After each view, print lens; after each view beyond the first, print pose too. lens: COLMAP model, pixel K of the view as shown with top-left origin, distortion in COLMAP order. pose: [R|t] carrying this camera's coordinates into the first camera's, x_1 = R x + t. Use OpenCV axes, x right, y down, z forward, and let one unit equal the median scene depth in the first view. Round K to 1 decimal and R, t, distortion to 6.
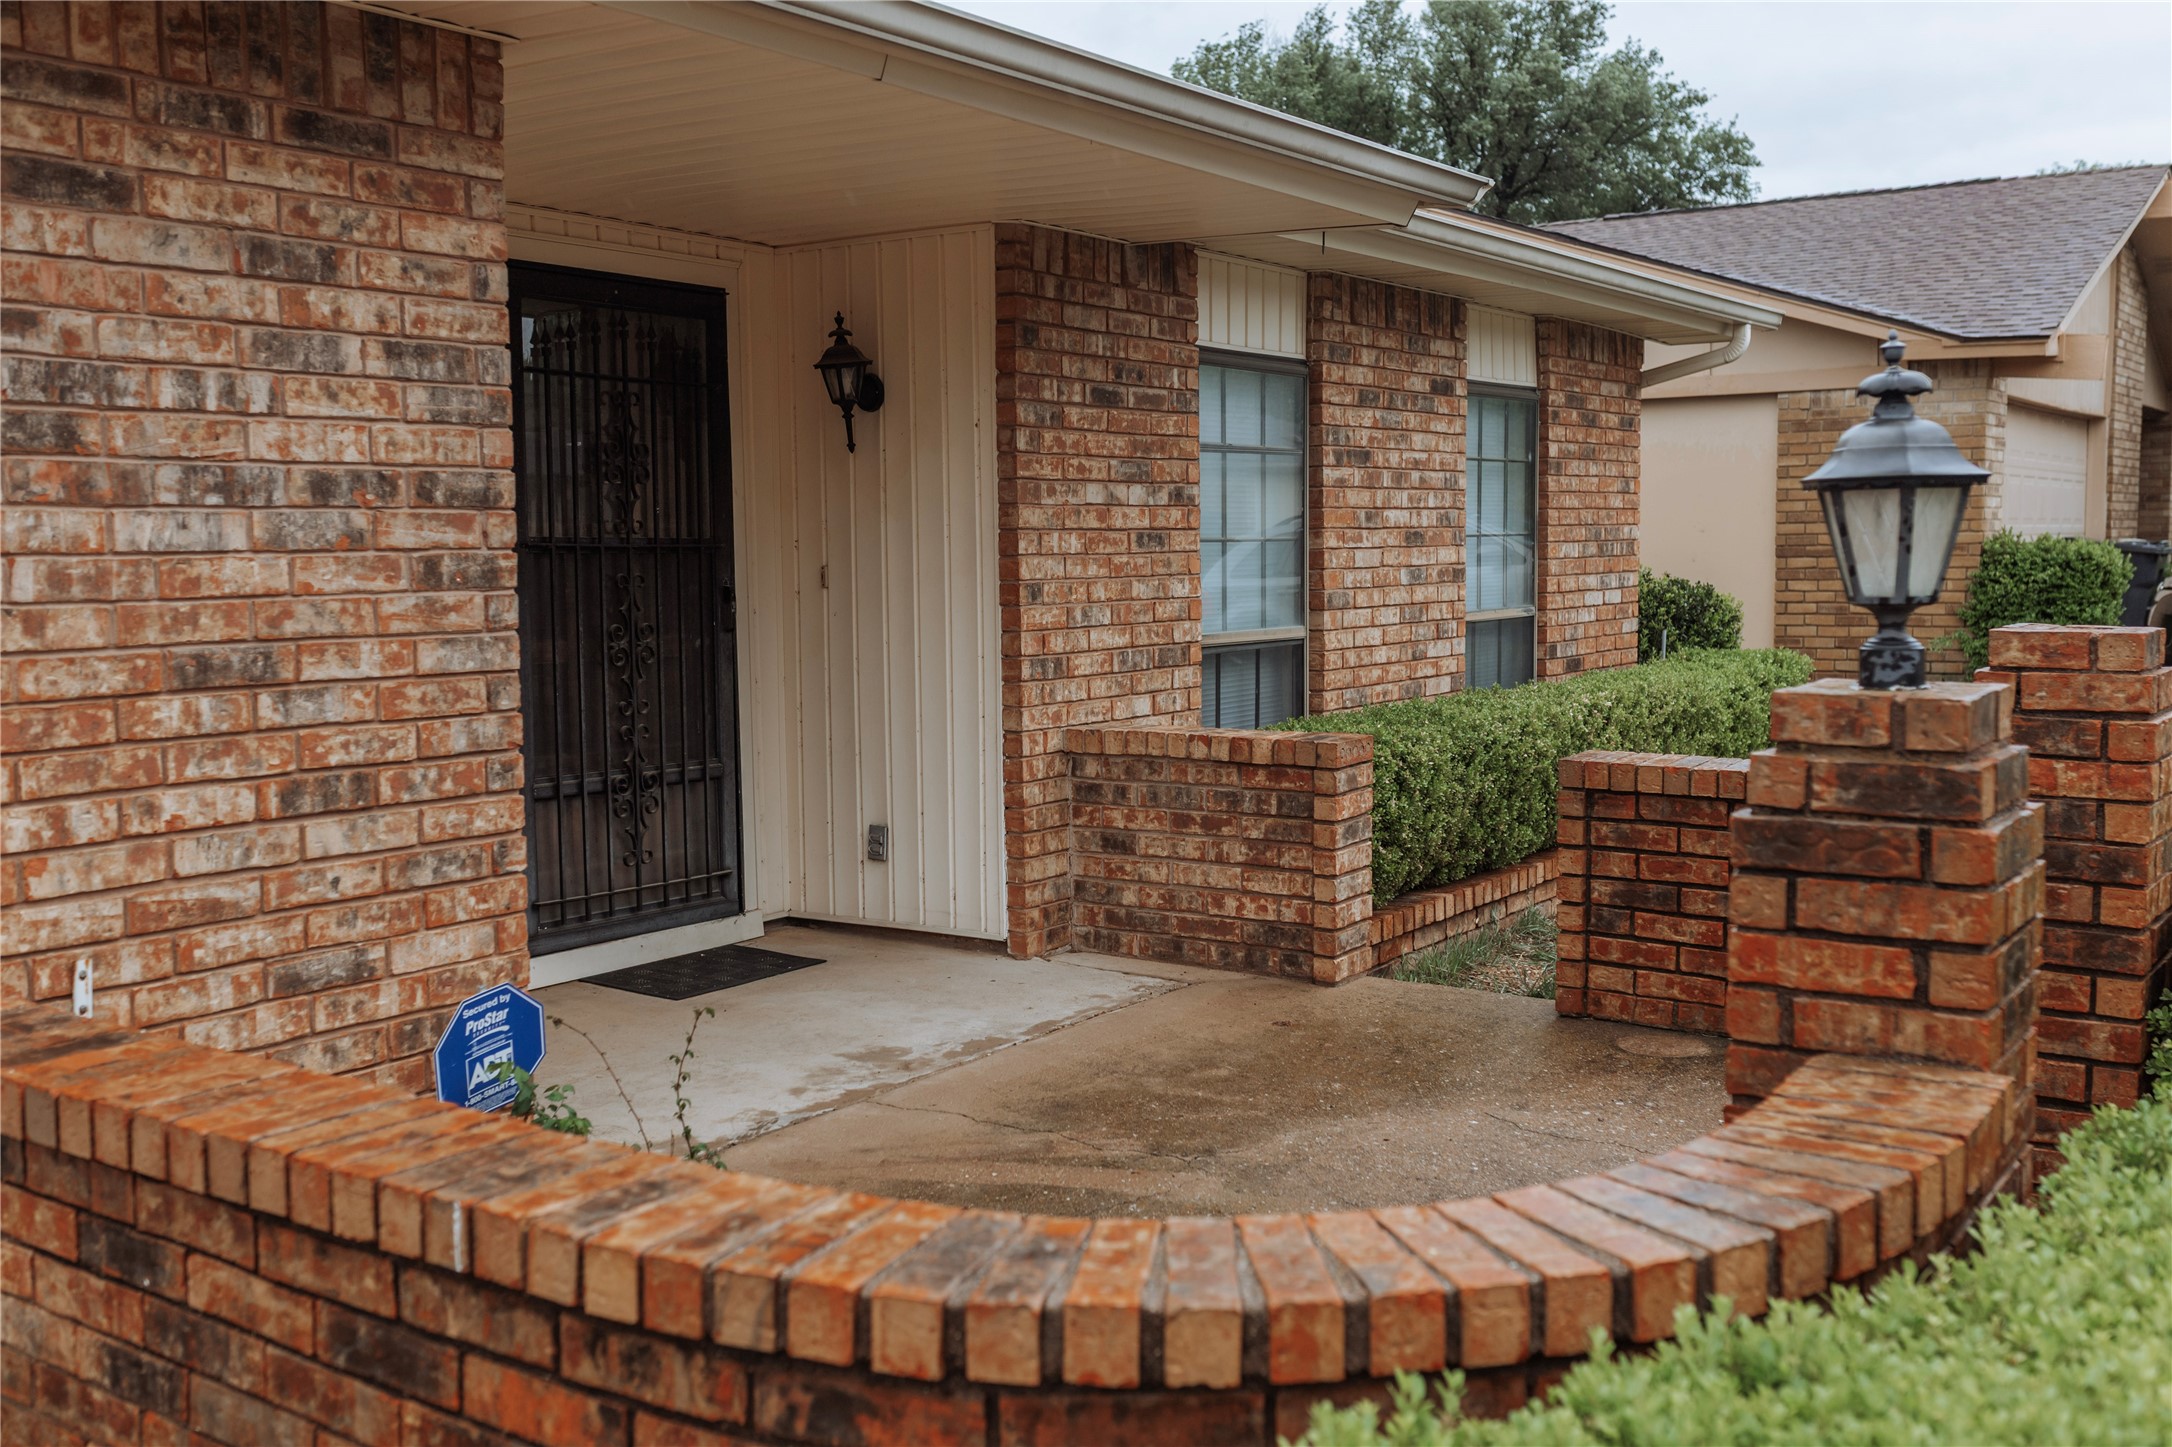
lens RADIAL K [[2122.4, 0, 1087.4], [0, 2122.4, 723.2], [0, 0, 1]] dist [-0.003252, 0.000000]
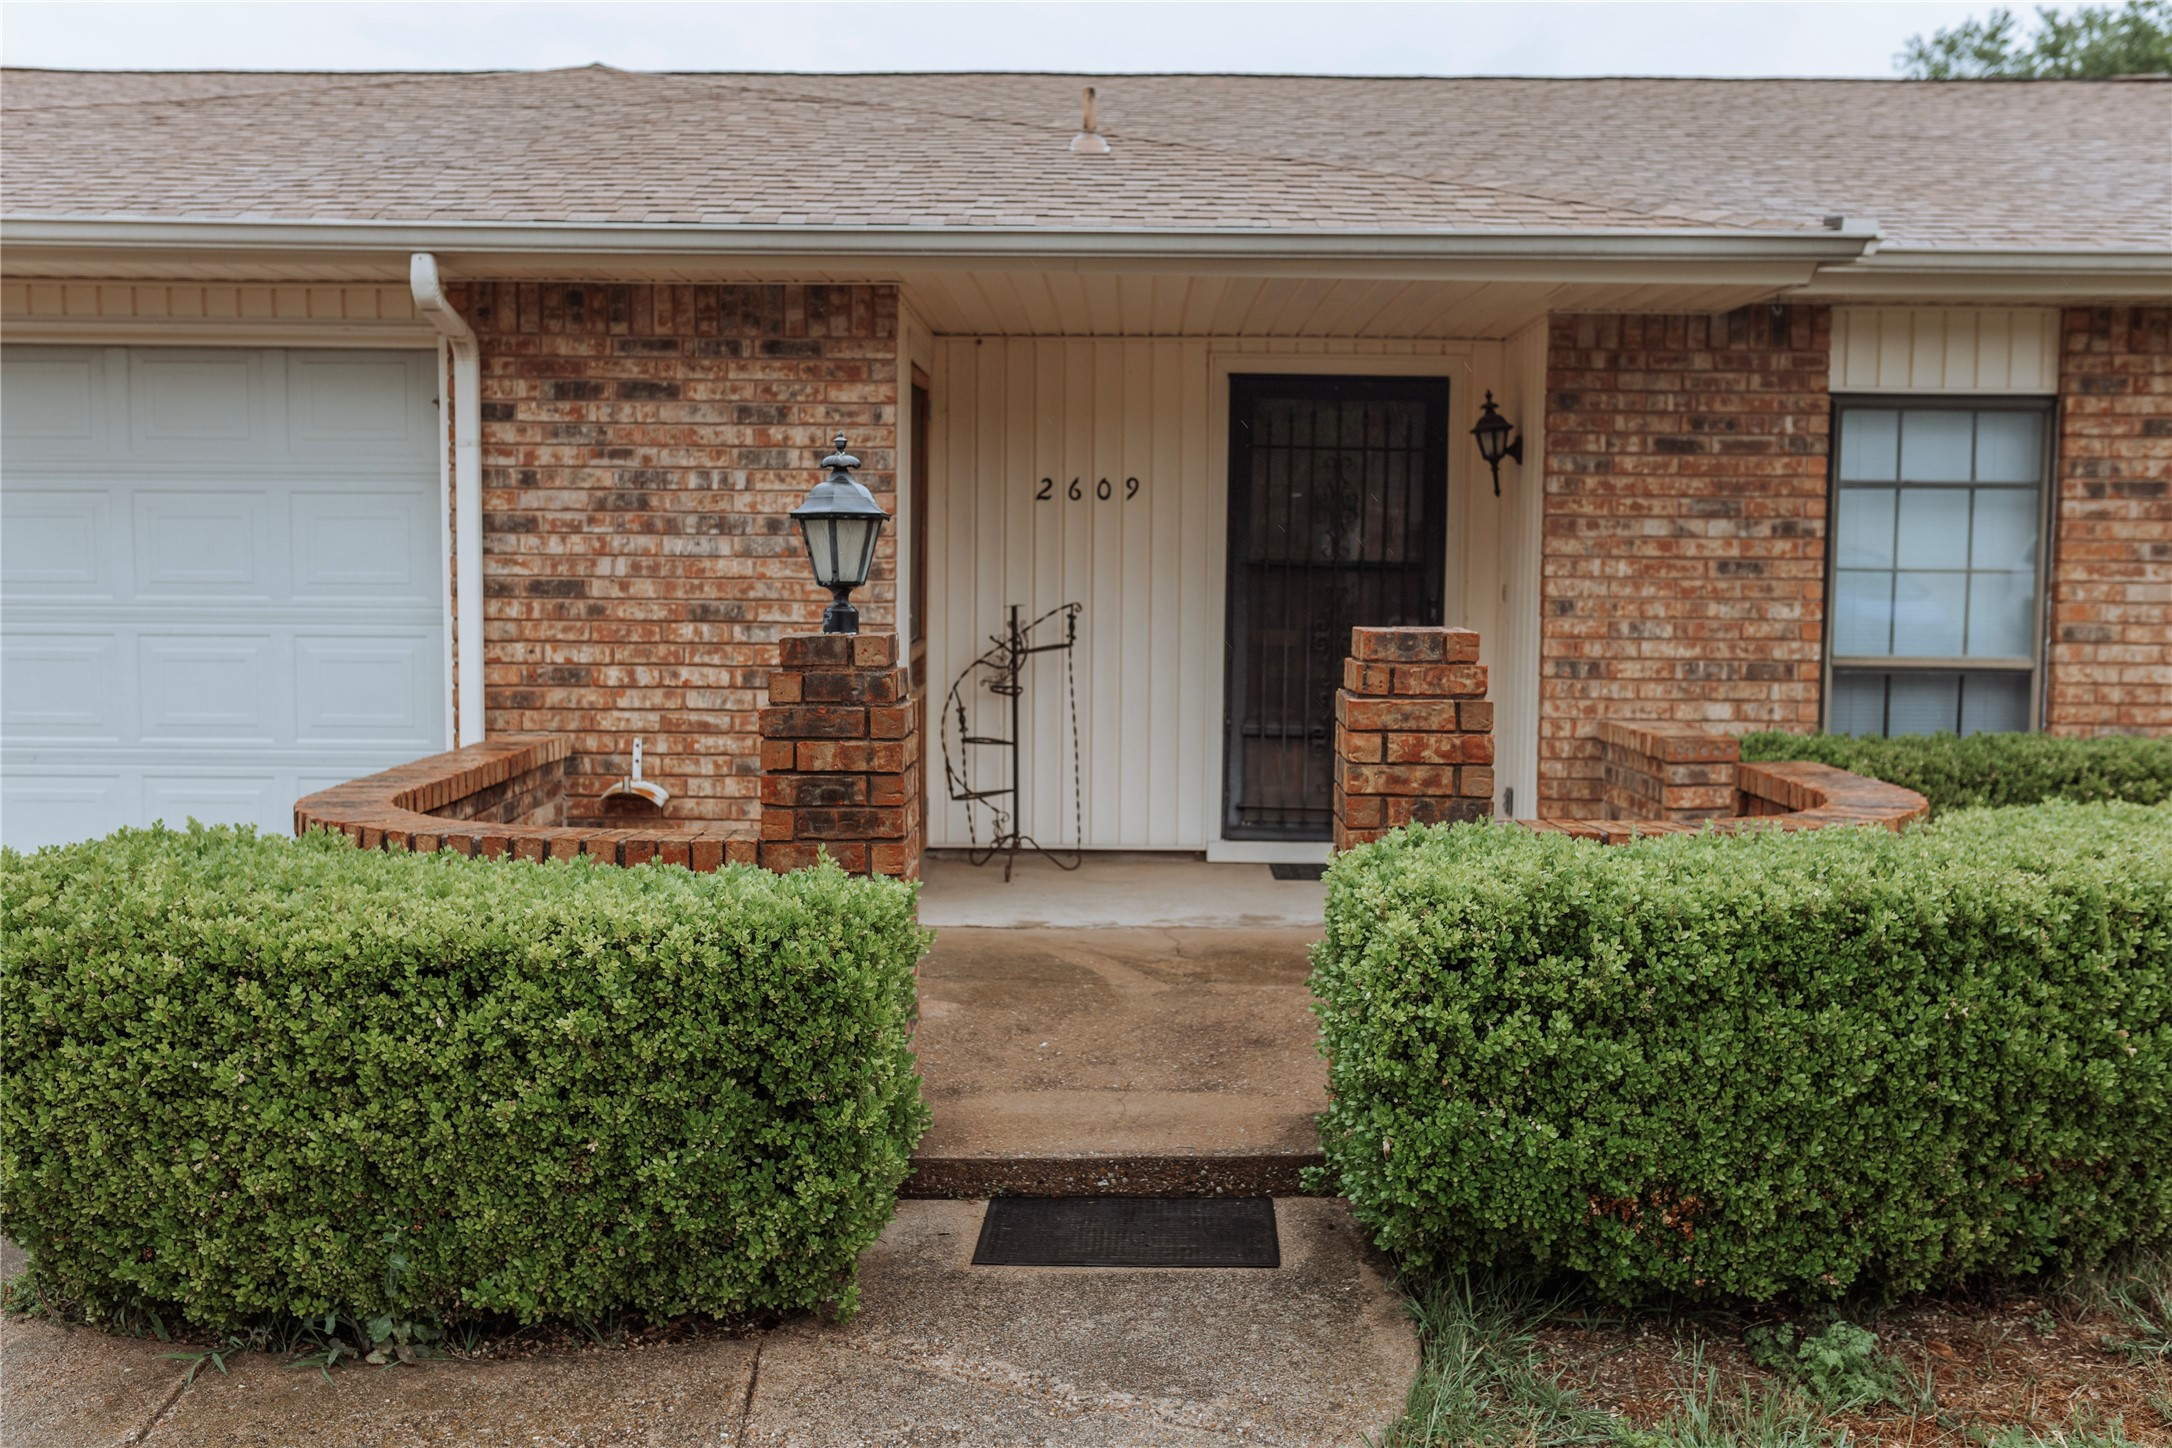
lens RADIAL K [[2122.4, 0, 1091.0], [0, 2122.4, 722.8], [0, 0, 1]] dist [-0.003252, 0.000000]
pose [[0.548303, 0.071040, -0.833257, 1.508054], [-0.087874, 0.995764, 0.027071, -0.005972], [0.831650, 0.058378, 0.552223, 0.153595]]
